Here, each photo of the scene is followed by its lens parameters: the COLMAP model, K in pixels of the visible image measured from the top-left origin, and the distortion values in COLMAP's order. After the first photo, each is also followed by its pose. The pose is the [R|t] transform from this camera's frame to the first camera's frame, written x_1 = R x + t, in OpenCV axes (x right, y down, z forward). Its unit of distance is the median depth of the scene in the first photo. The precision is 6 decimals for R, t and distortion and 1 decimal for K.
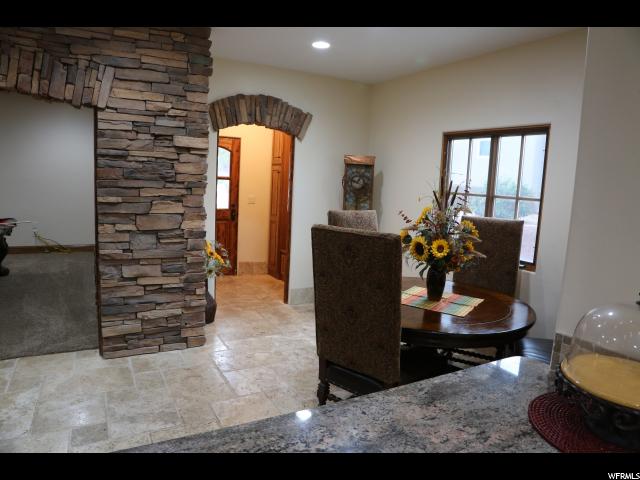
lens RADIAL K [[427.3, 0, 320.7], [0, 427.3, 235.0], [0, 0, 1]] dist [-0.087362, 0.013833]
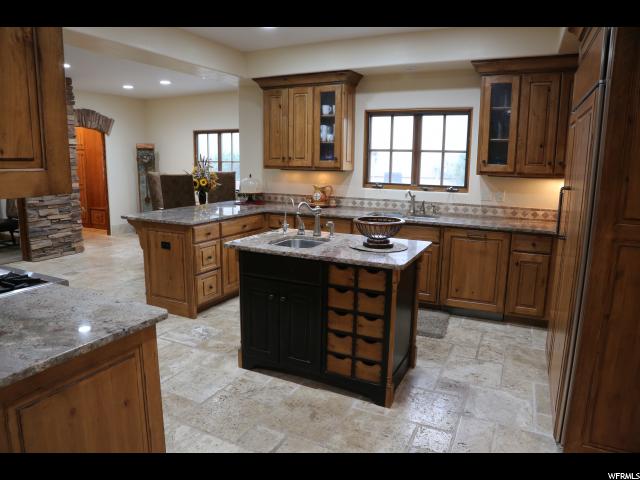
lens RADIAL K [[427.3, 0, 316.2], [0, 427.3, 237.5], [0, 0, 1]] dist [-0.087362, 0.013833]
pose [[0.824200, -0.139354, 0.548886, -0.446971], [0.104691, 0.990038, 0.094154, 0.141952], [-0.556538, -0.020139, 0.830578, -1.108367]]
